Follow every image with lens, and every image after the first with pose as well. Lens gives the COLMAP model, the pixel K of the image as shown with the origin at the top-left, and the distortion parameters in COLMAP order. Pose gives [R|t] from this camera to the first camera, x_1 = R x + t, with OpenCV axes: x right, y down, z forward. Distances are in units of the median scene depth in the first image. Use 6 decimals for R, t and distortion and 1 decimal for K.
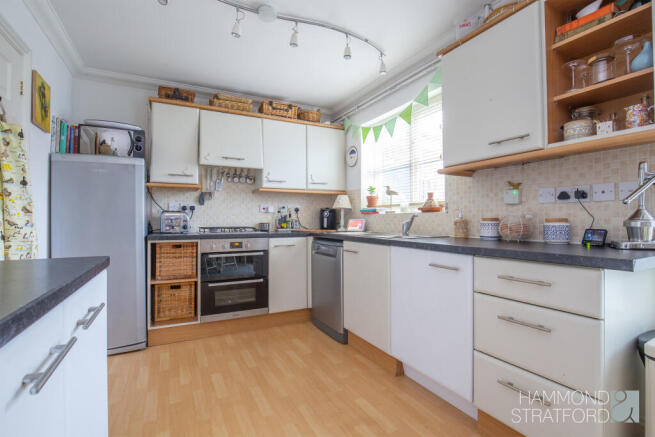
lens RADIAL K [[306.2, 0, 326.4], [0, 306.2, 218.1], [0, 0, 1]] dist [-0.004642, -0.000727]
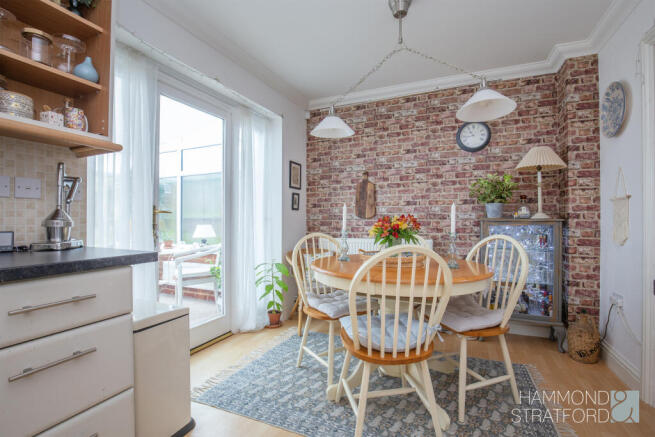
lens RADIAL K [[306.2, 0, 327.4], [0, 306.2, 218.1], [0, 0, 1]] dist [-0.004642, -0.000727]
pose [[-0.605733, -0.000532, 0.795668, -0.307694], [-0.006753, 0.999967, -0.004473, -0.000822], [-0.795639, -0.008083, -0.605717, 0.900894]]
